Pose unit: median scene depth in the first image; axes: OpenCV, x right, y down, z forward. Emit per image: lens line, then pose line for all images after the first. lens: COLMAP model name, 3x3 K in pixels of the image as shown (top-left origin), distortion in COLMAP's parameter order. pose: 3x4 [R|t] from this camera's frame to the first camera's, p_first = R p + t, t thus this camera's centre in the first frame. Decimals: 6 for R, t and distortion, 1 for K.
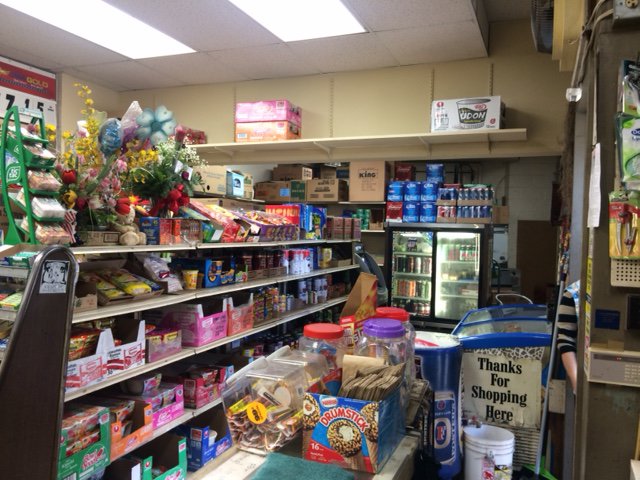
lens RADIAL K [[538.7, 0, 319.6], [0, 538.7, 241.2], [0, 0, 1]] dist [0.082415, -0.110143]
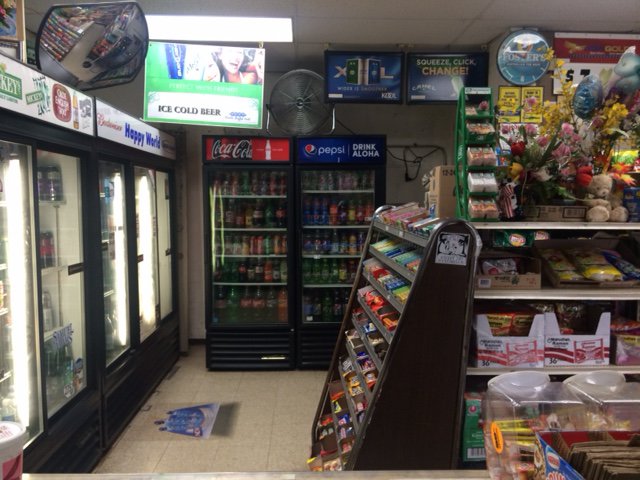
lens RADIAL K [[538.7, 0, 318.4], [0, 538.7, 238.5], [0, 0, 1]] dist [0.082415, -0.110143]
pose [[0.404565, 0.049610, -0.913162, 0.279879], [-0.018699, 0.998767, 0.045977, 0.002461], [0.914318, -0.001525, 0.404994, 0.280187]]
